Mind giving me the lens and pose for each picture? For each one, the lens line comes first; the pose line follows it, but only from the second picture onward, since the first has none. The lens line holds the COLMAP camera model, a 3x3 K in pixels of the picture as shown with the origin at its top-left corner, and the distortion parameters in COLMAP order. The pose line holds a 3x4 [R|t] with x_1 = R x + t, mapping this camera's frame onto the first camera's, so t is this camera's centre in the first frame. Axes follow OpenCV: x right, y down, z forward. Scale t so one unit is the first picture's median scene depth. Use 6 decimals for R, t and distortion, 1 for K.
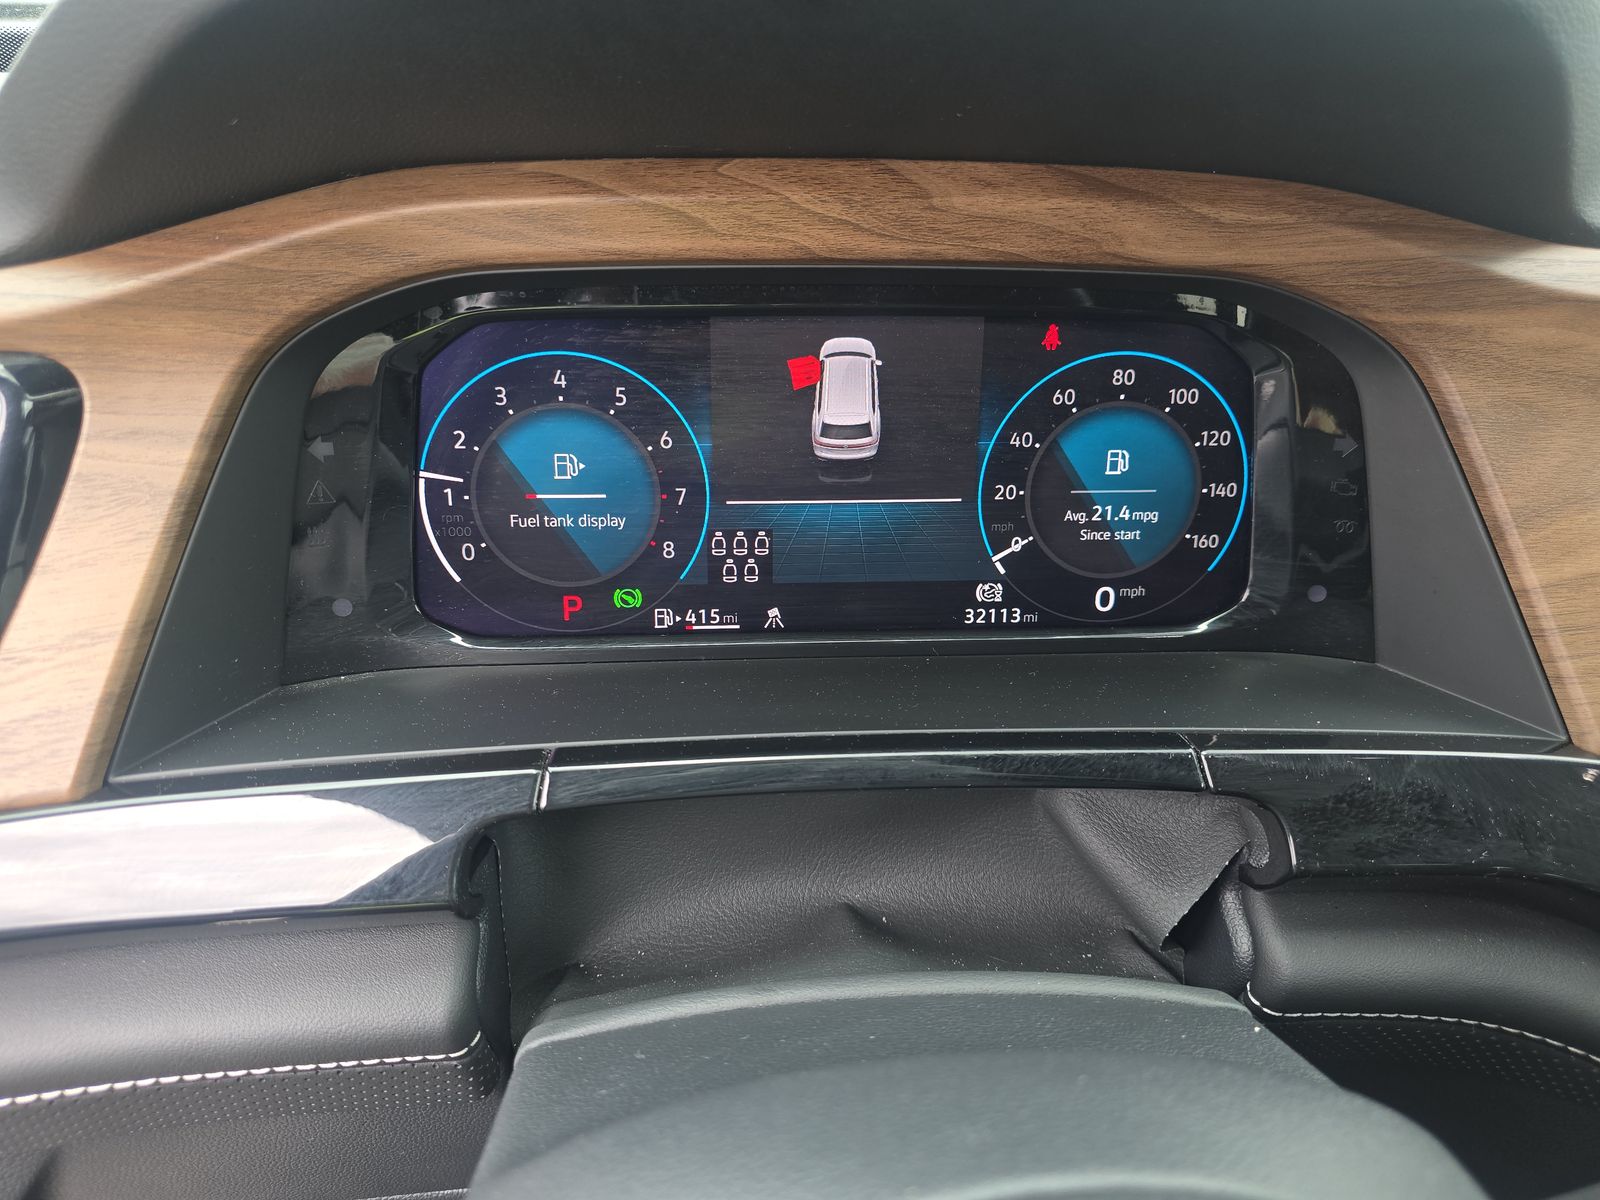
lens RADIAL K [[1134.3, 0, 800.0], [0, 1134.3, 600.0], [0, 0, 1]] dist [0.010547, -0.001781]
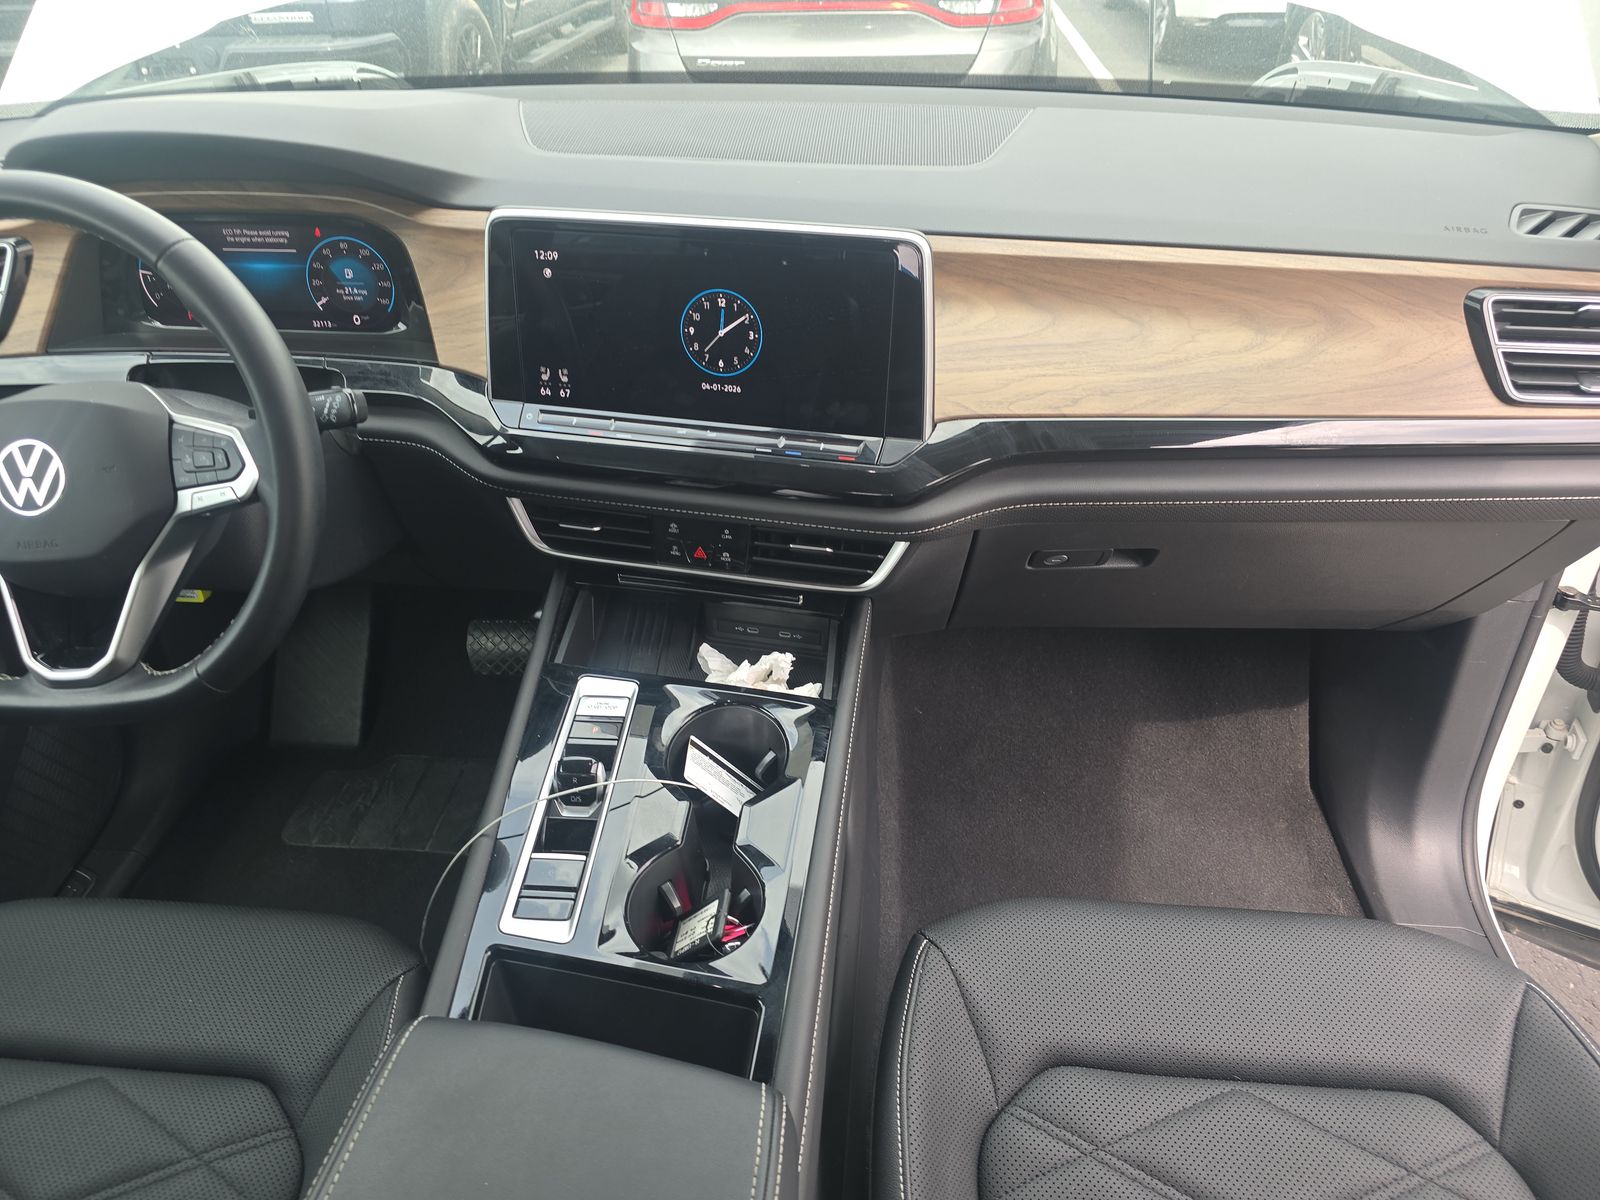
lens RADIAL K [[1097.2, 0, 800.0], [0, 1097.2, 600.0], [0, 0, 1]] dist [0.047037, -0.019280]
pose [[0.984043, 0.067867, -0.164478, 2.100447], [-0.037793, 0.983030, 0.179512, 0.170107], [0.173870, -0.170432, 0.969908, -1.933094]]
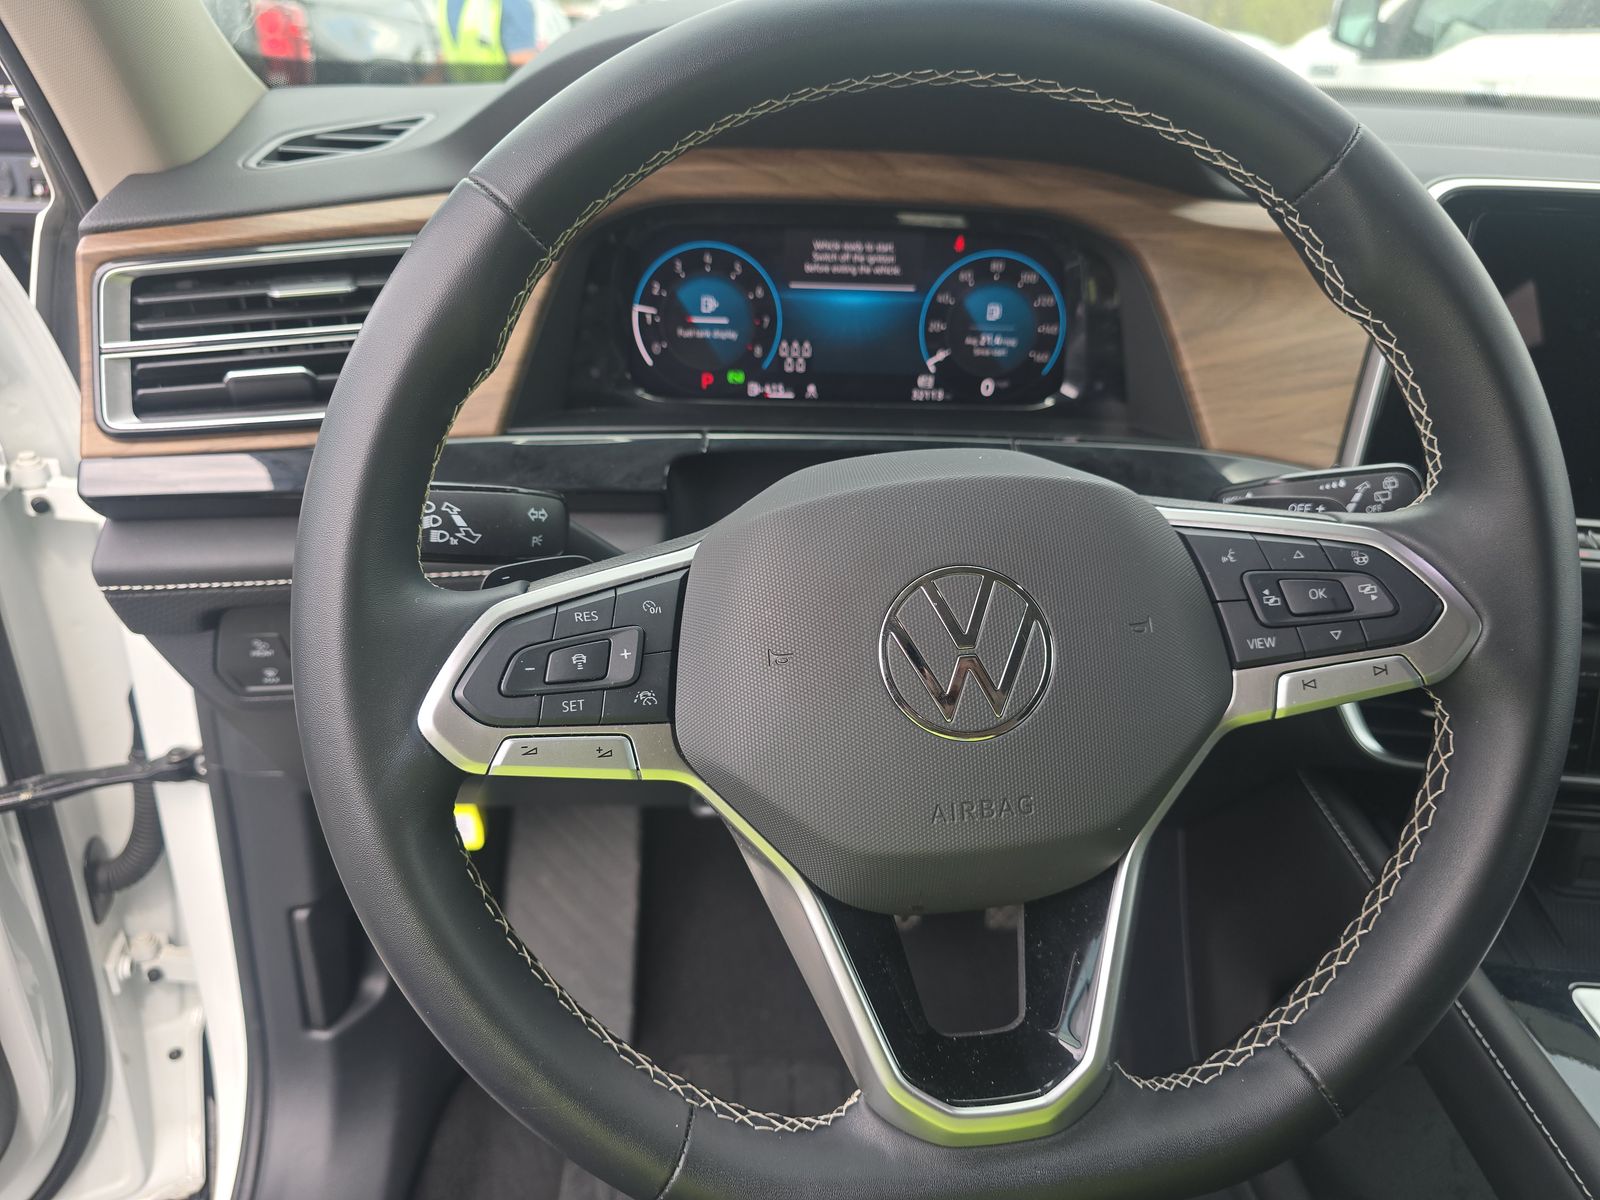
lens RADIAL K [[1106.7, 0, 792.3], [0, 1106.7, 590.6], [0, 0, 1]] dist [0.000925, -0.006962]
pose [[0.999343, 0.027702, -0.023365, -0.002469], [-0.027500, 0.999582, 0.008927, 0.344221], [0.023602, -0.008278, 0.999687, -0.884513]]
